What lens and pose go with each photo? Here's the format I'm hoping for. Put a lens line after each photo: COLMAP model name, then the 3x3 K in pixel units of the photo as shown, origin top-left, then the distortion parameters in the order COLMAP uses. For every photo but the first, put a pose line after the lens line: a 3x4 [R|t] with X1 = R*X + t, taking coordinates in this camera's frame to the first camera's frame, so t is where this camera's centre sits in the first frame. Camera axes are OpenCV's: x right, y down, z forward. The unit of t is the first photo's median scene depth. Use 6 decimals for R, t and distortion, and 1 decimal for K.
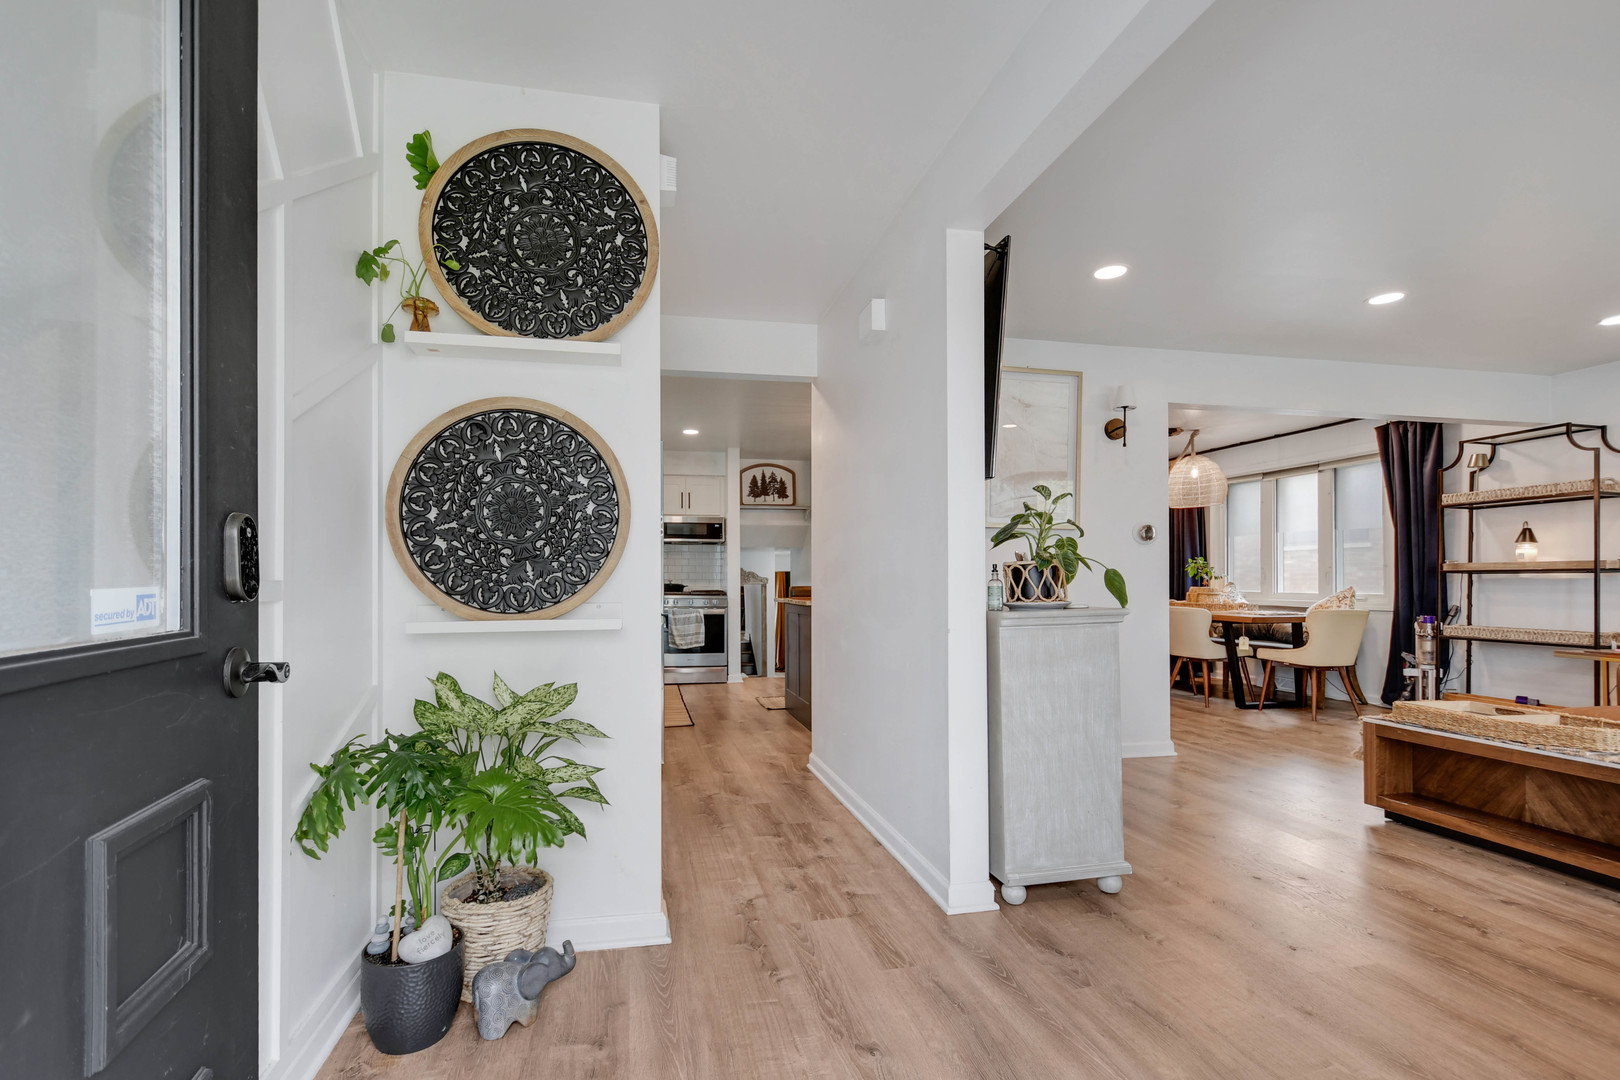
lens RADIAL K [[721.5, 0, 778.7], [0, 721.5, 582.6], [0, 0, 1]] dist [-0.003210, -0.002027]
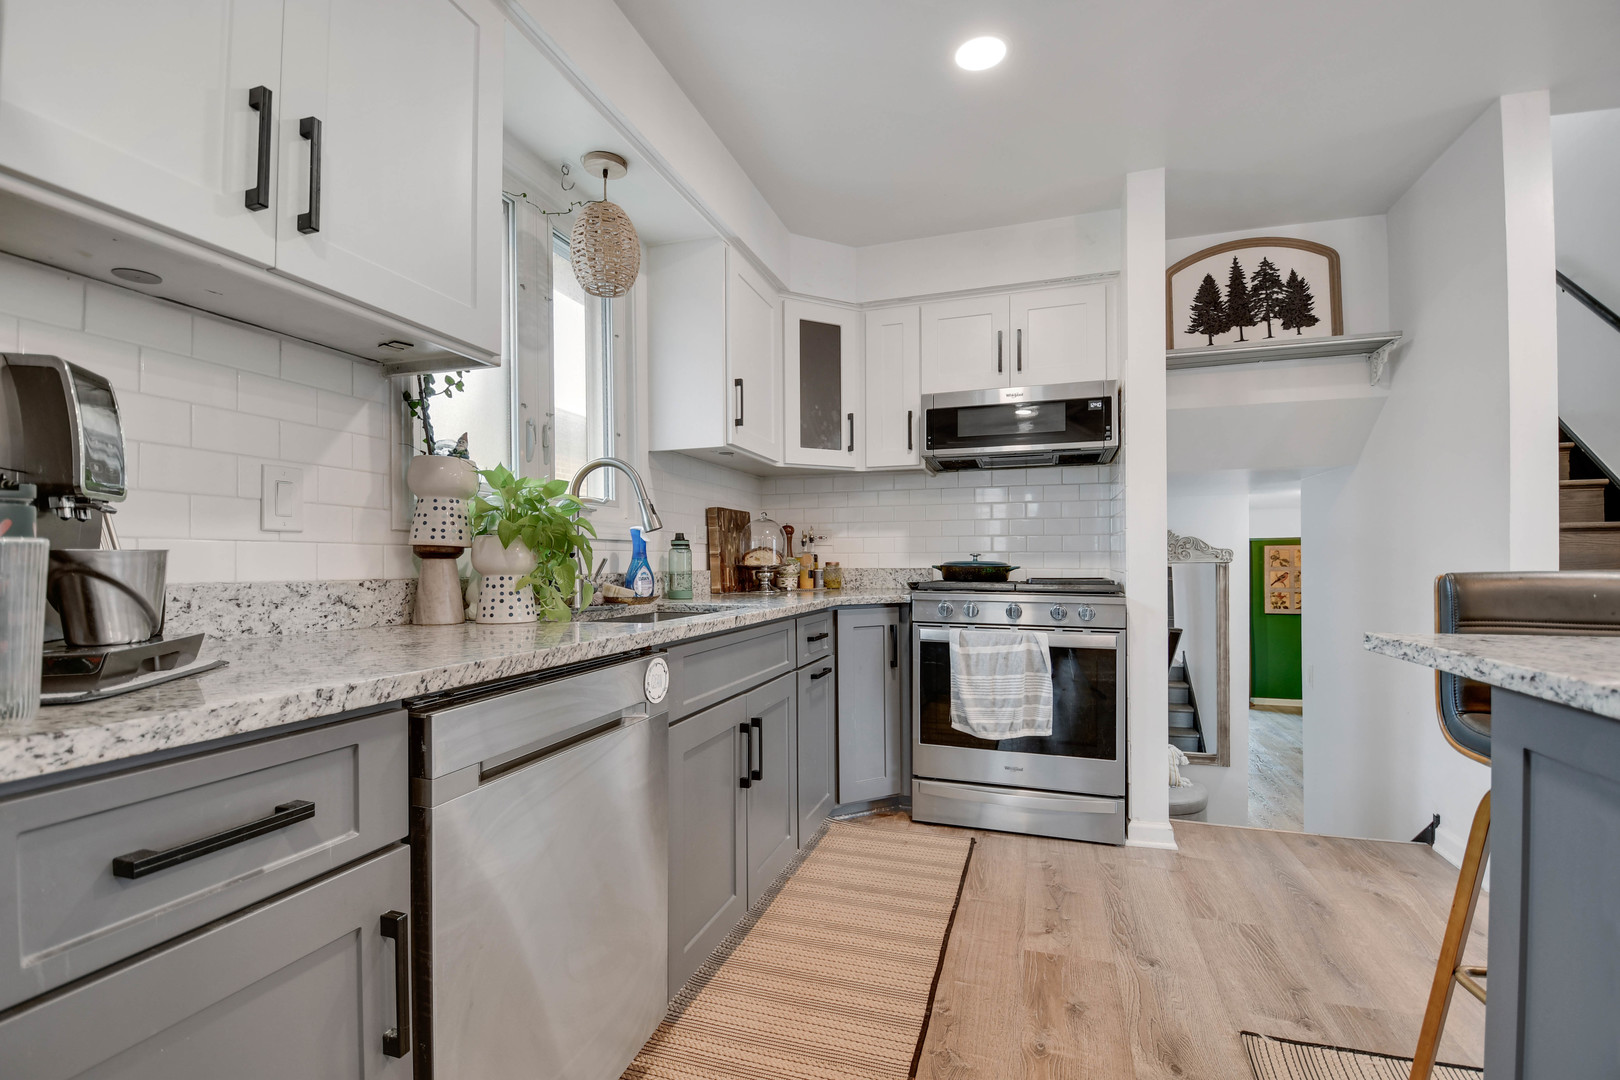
lens RADIAL K [[721.5, 0, 765.9], [0, 721.5, 561.7], [0, 0, 1]] dist [-0.003210, -0.002027]
pose [[0.848196, -0.002137, -0.529678, -0.030878], [0.002485, 0.999997, -0.000056, 0.000916], [0.529677, -0.001268, 0.848199, 0.556120]]
